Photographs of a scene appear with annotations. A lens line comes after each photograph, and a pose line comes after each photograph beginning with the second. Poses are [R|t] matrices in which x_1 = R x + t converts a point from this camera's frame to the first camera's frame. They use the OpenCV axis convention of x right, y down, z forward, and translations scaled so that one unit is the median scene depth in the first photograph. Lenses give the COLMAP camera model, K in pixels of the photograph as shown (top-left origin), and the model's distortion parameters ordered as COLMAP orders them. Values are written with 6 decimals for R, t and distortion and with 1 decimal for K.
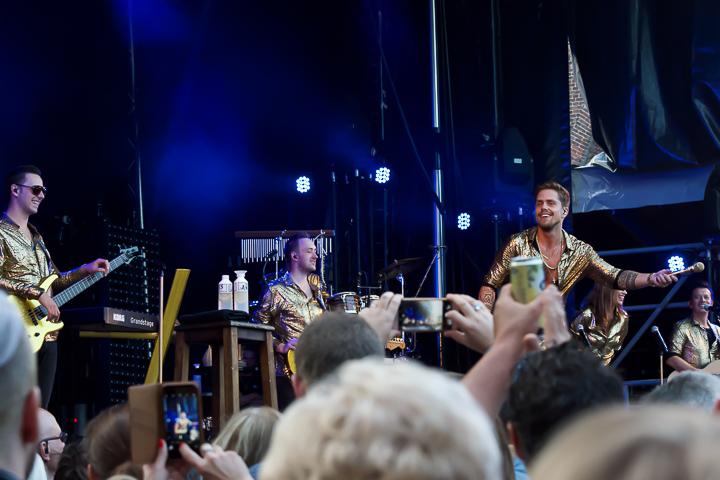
lens RADIAL K [[2186.0, 0, 360.0], [0, 2186.0, 239.9], [0, 0, 1]] dist [-0.190631, 0.000000]
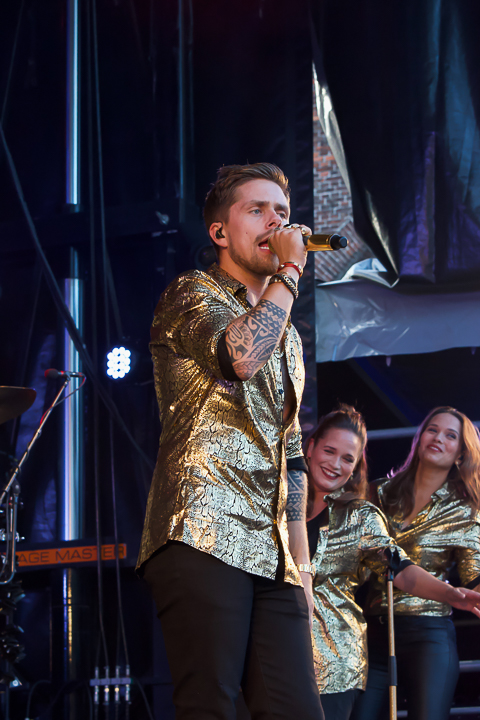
lens RADIAL K [[2186.0, 0, 240.0], [0, 2186.0, 360.2], [0, 0, 1]] dist [-0.190631, 0.000000]
pose [[0.993887, 0.031659, 0.105764, 0.019882], [-0.020620, 0.994376, -0.103877, 0.045600], [-0.108458, 0.101061, 0.988951, 0.454389]]
